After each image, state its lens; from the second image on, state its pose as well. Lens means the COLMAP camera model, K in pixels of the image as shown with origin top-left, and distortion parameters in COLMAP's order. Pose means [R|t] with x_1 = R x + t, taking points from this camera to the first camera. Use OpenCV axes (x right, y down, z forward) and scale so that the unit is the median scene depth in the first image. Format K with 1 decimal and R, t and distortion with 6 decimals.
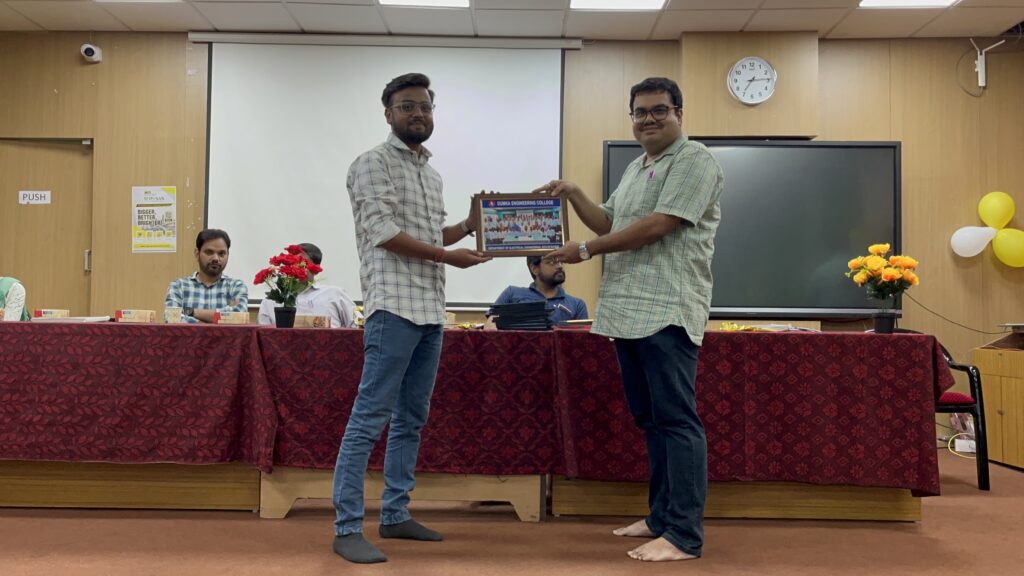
lens RADIAL K [[884.9, 0, 504.3], [0, 884.9, 290.7], [0, 0, 1]] dist [0.024511, -0.027814]
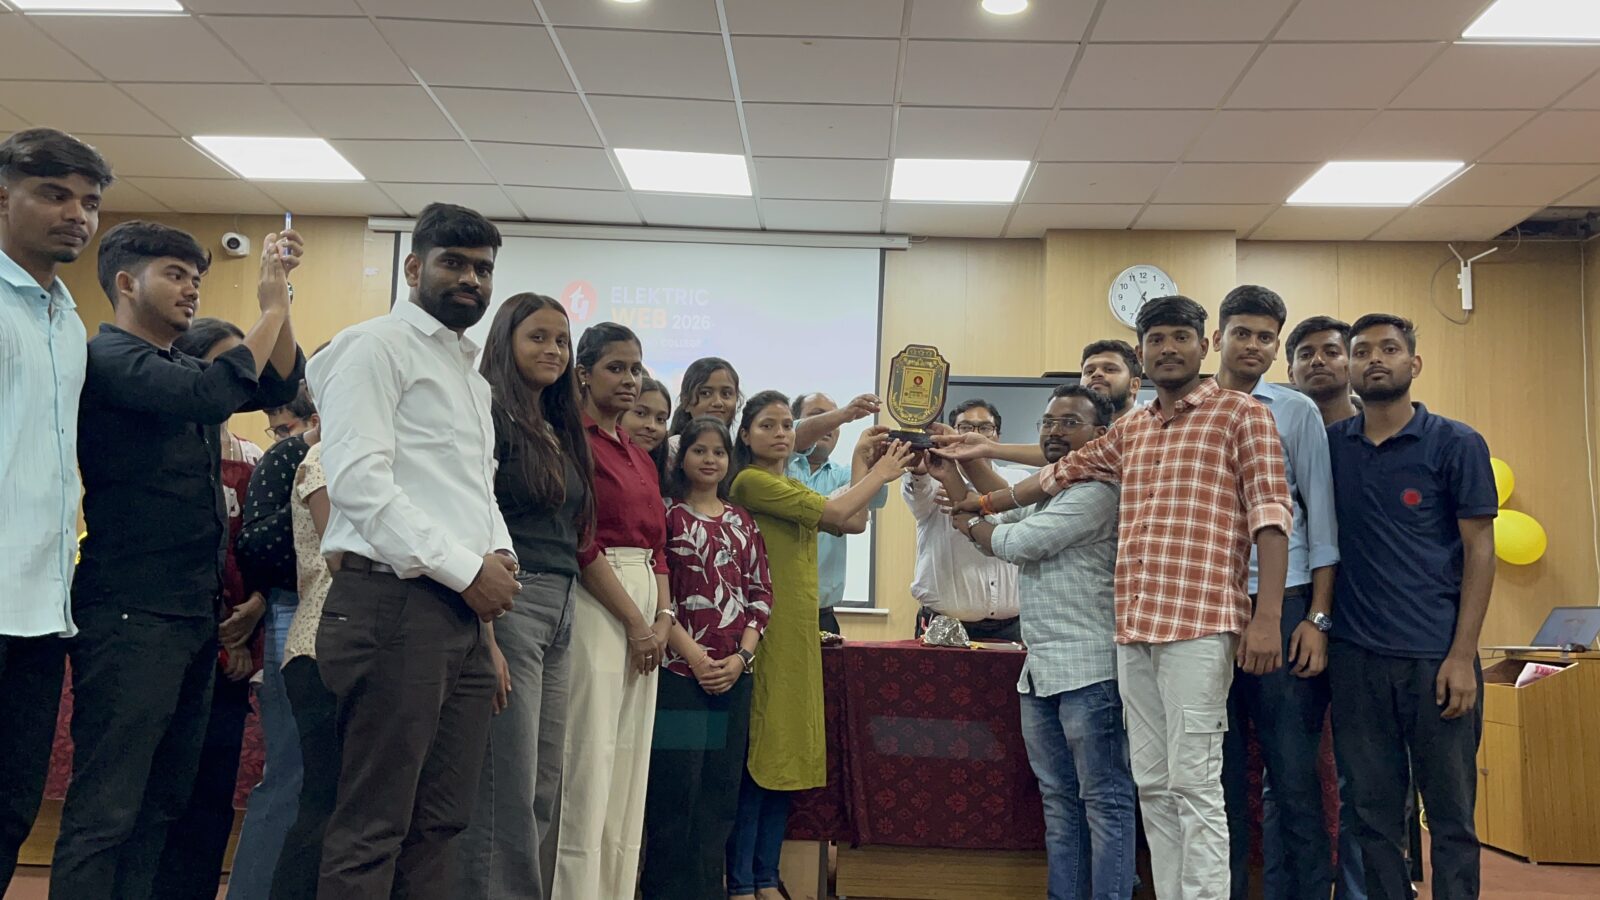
lens RADIAL K [[1382.7, 0, 797.9], [0, 1382.7, 461.6], [0, 0, 1]] dist [0.024511, -0.027814]
pose [[0.999632, 0.018730, -0.019630, 0.037571], [-0.020100, 0.997195, -0.072093, -0.027311], [0.018224, 0.072461, 0.997205, -0.190004]]
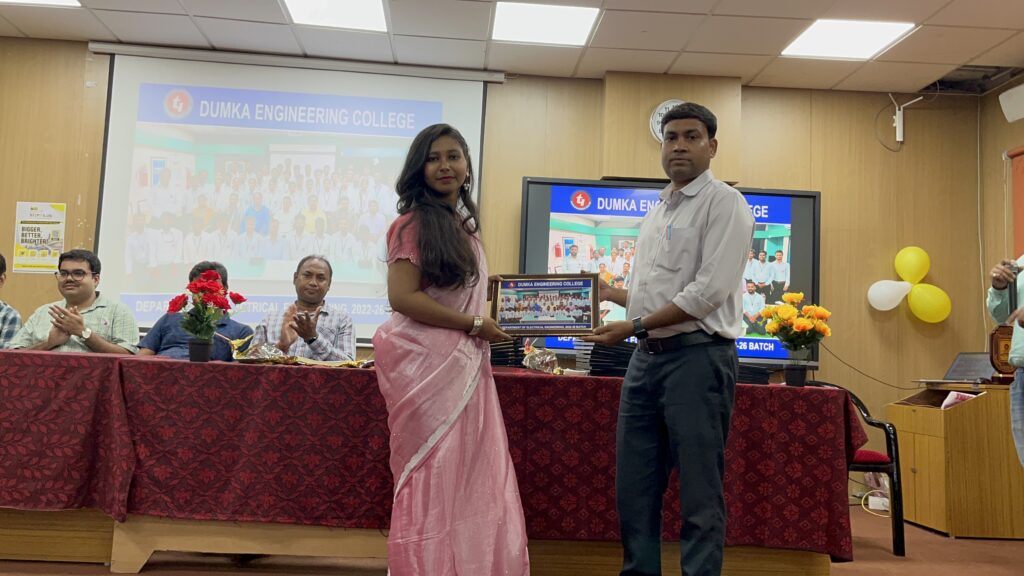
lens RADIAL K [[884.9, 0, 502.3], [0, 884.9, 285.5], [0, 0, 1]] dist [0.024511, -0.027814]
pose [[0.996788, 0.039127, 0.069873, 0.042882], [-0.035554, 0.998031, -0.051676, 0.000727], [-0.071757, 0.049026, 0.996217, 0.067589]]
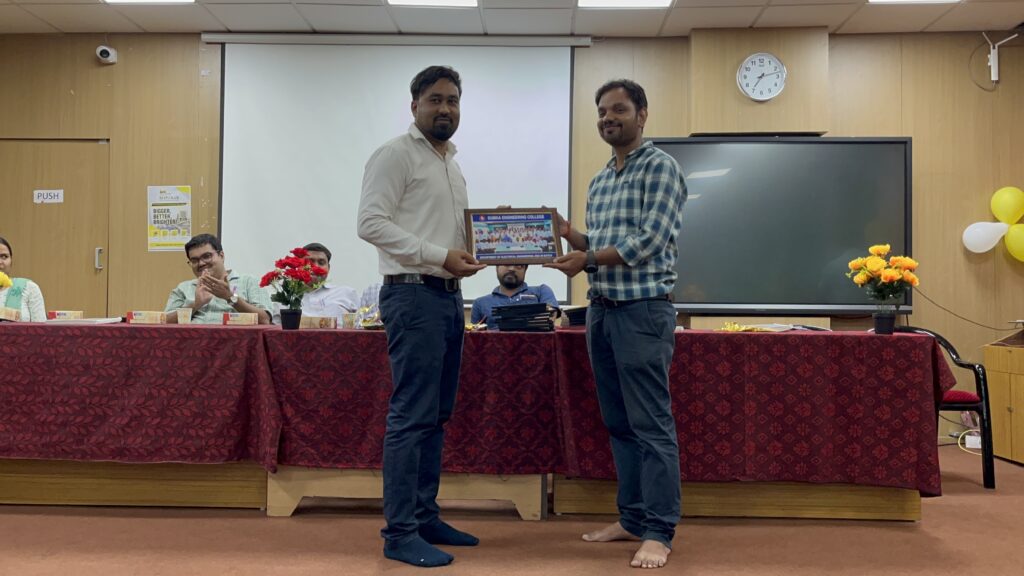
lens RADIAL K [[884.9, 0, 509.8], [0, 884.9, 290.3], [0, 0, 1]] dist [0.024511, -0.027814]
pose [[0.999785, -0.002942, -0.020532, 0.025339], [0.003165, 0.999936, 0.010841, -0.013346], [0.020499, -0.010903, 0.999730, -0.011532]]
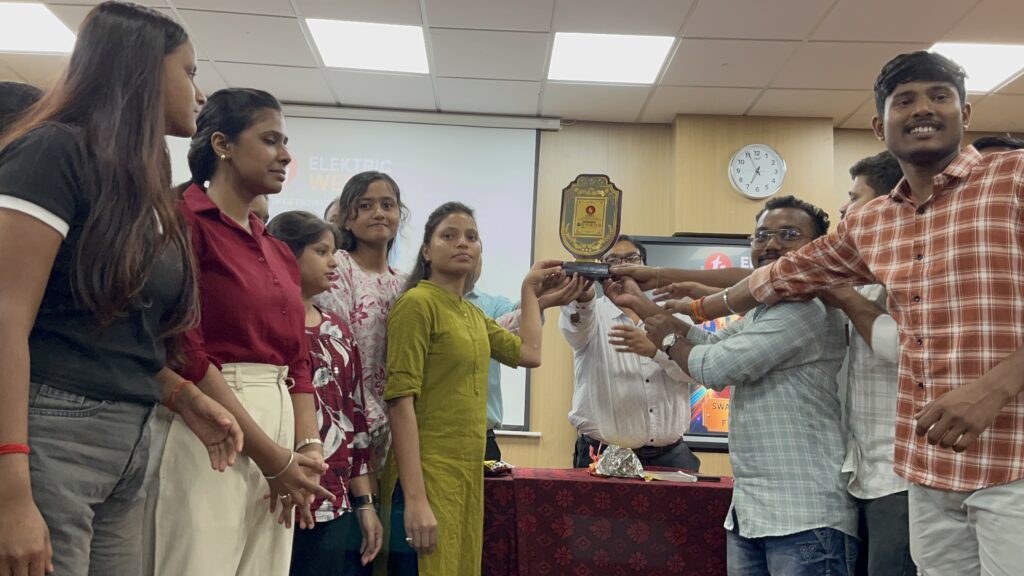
lens RADIAL K [[884.9, 0, 496.5], [0, 884.9, 292.1], [0, 0, 1]] dist [0.024511, -0.027814]
pose [[0.999396, 0.030972, 0.015756, 0.027207], [-0.028909, 0.992642, -0.117589, -0.019829], [-0.019282, 0.117062, 0.992937, 0.267141]]
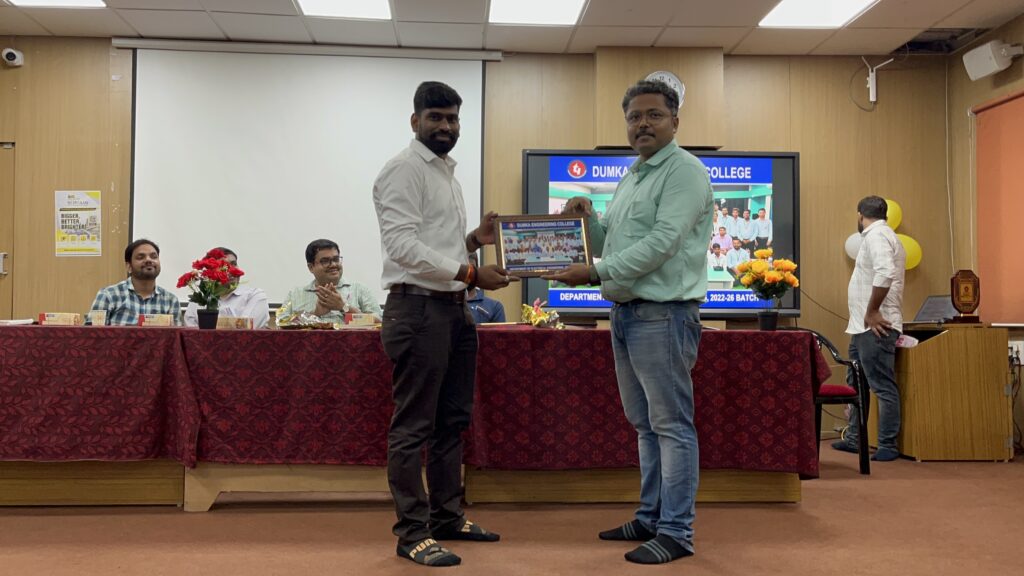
lens RADIAL K [[884.9, 0, 505.4], [0, 884.9, 296.9], [0, 0, 1]] dist [0.024511, -0.027814]
pose [[0.997445, -0.003813, 0.071340, 0.027363], [0.003559, 0.999987, 0.003689, 0.001357], [-0.071354, -0.003426, 0.997445, -0.065228]]
